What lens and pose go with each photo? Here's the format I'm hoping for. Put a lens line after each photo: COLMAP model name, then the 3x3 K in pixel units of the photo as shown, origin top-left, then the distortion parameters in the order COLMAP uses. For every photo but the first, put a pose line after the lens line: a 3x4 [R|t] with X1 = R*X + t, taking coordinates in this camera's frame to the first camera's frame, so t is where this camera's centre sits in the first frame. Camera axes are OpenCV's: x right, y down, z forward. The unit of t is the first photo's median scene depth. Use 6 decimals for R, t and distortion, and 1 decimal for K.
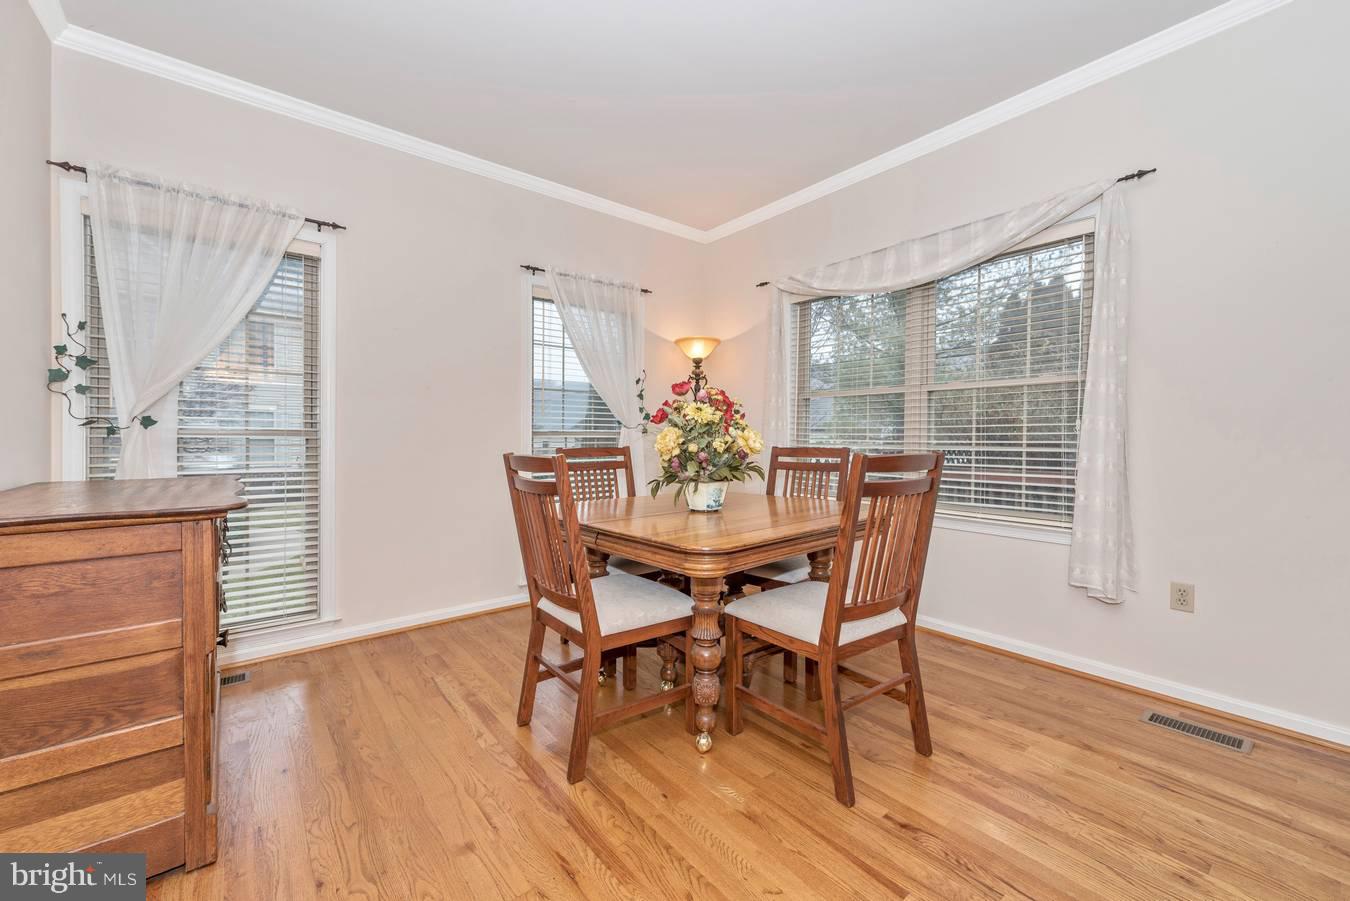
lens RADIAL K [[556.4, 0, 694.8], [0, 556.4, 440.8], [0, 0, 1]] dist [-0.001157, -0.000774]
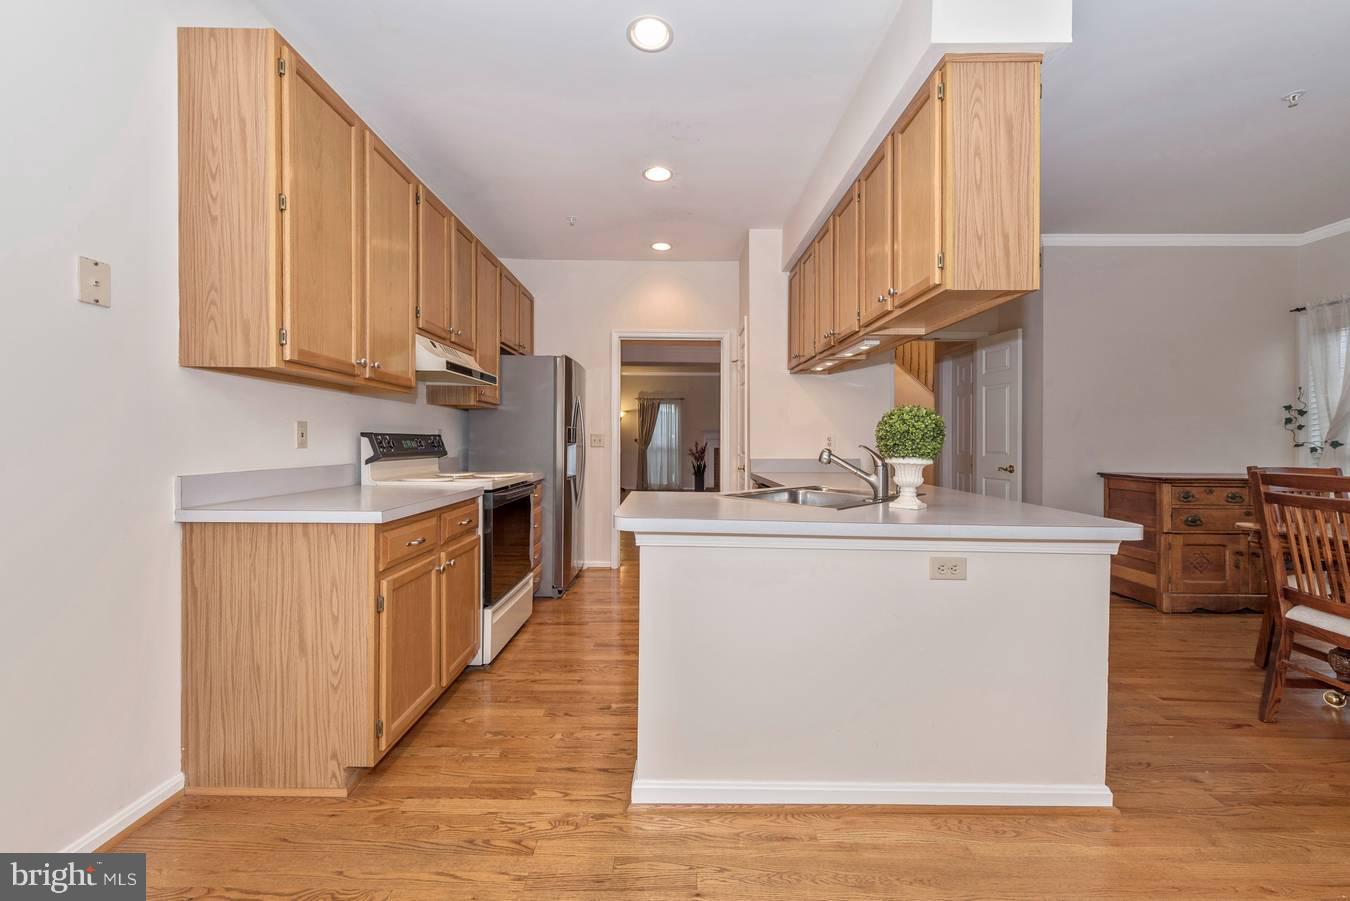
lens RADIAL K [[556.4, 0, 687.4], [0, 556.4, 445.0], [0, 0, 1]] dist [-0.001157, -0.000774]
pose [[-0.595174, 0.002481, -0.803593, 1.304283], [-0.012331, 0.999849, 0.012220, -0.025269], [0.803502, 0.017182, -0.595054, 0.372105]]
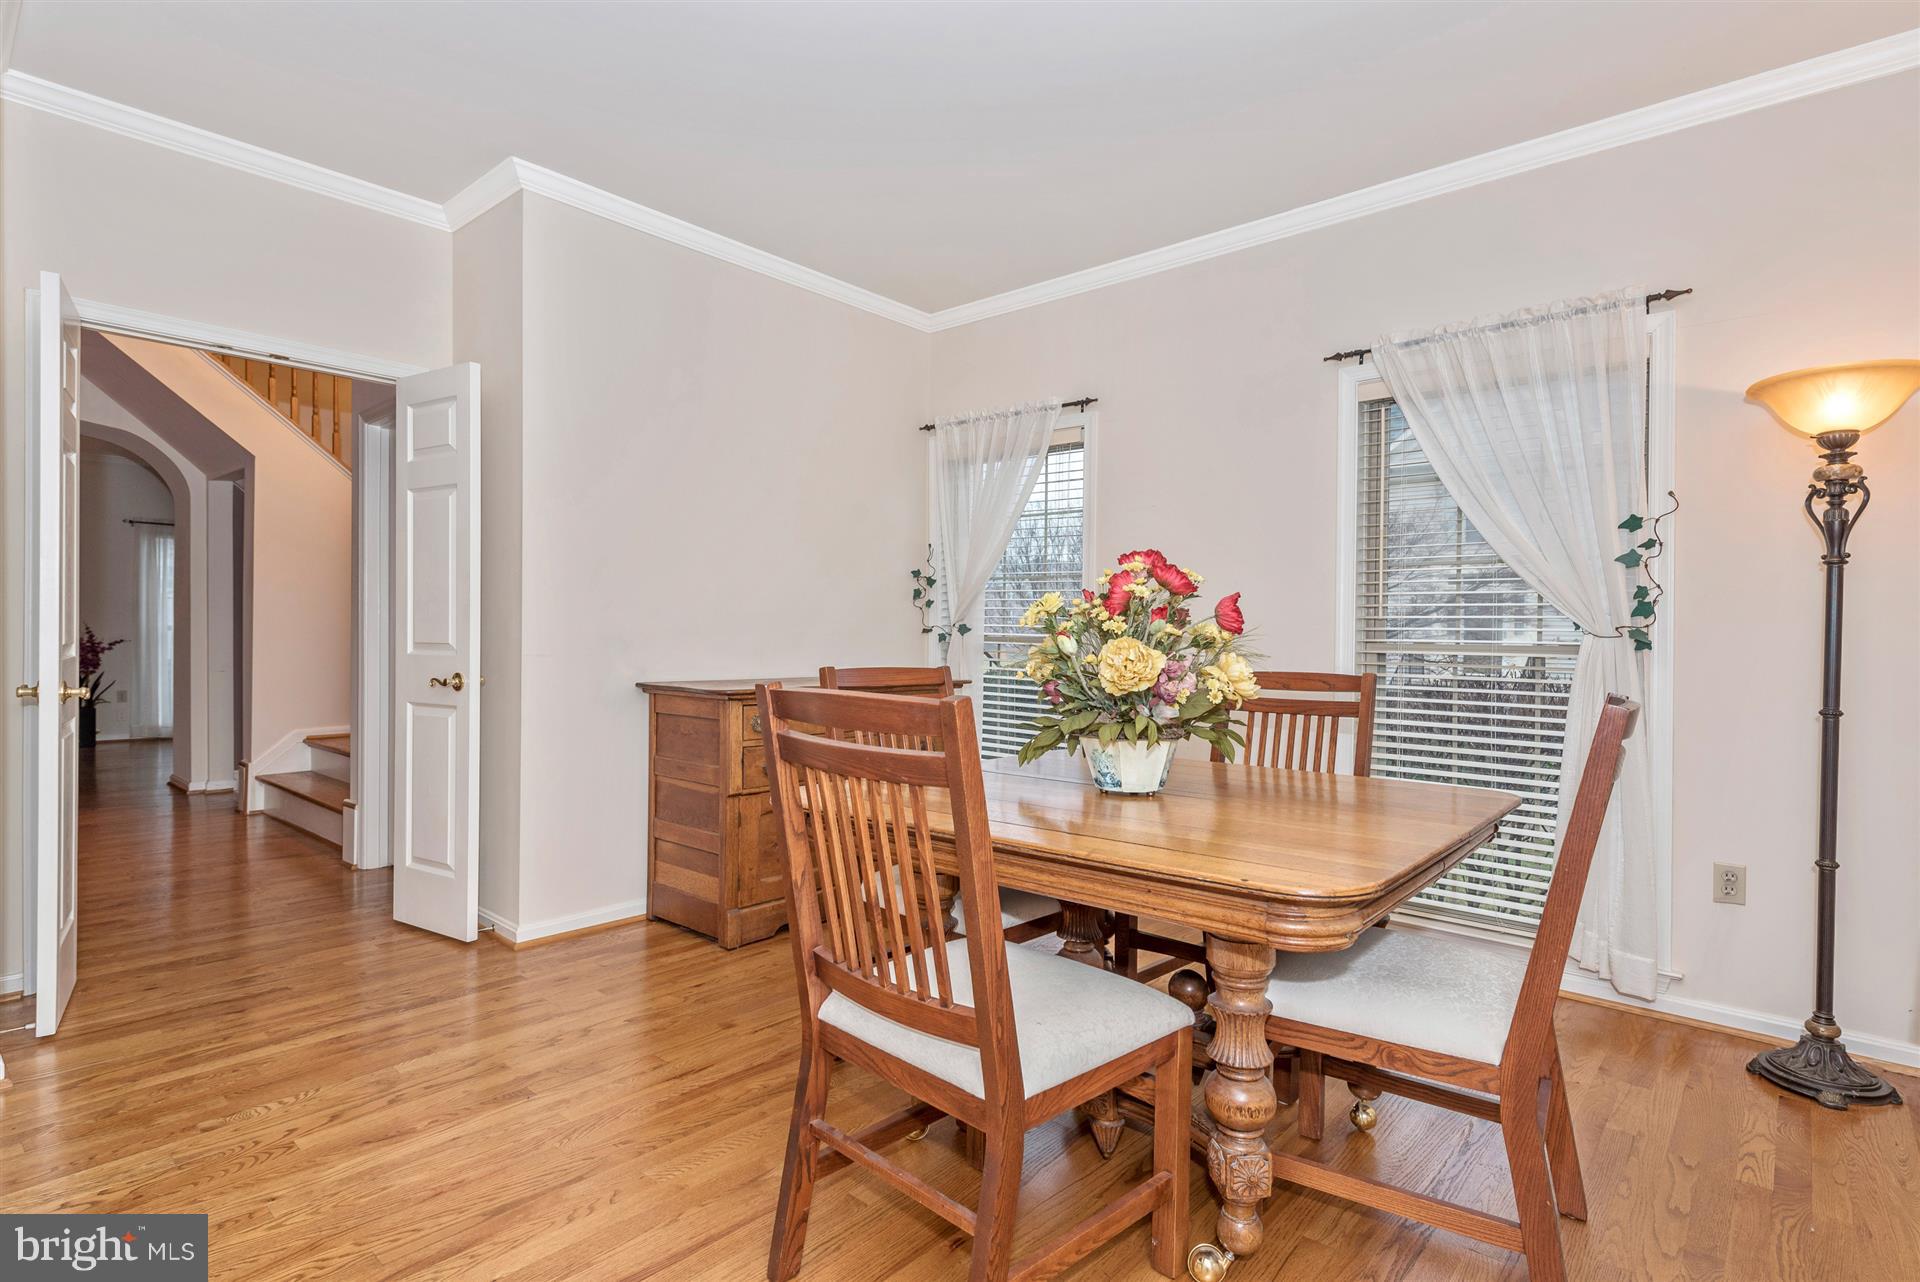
lens RADIAL K [[893.7, 0, 942.2], [0, 893.7, 635.8], [0, 0, 1]] dist [0.001375, -0.000012]
pose [[0.159294, 0.004934, -0.987219, 0.711074], [-0.020223, 0.999794, 0.001733, -0.020469], [0.987024, 0.019688, 0.159361, 0.577685]]
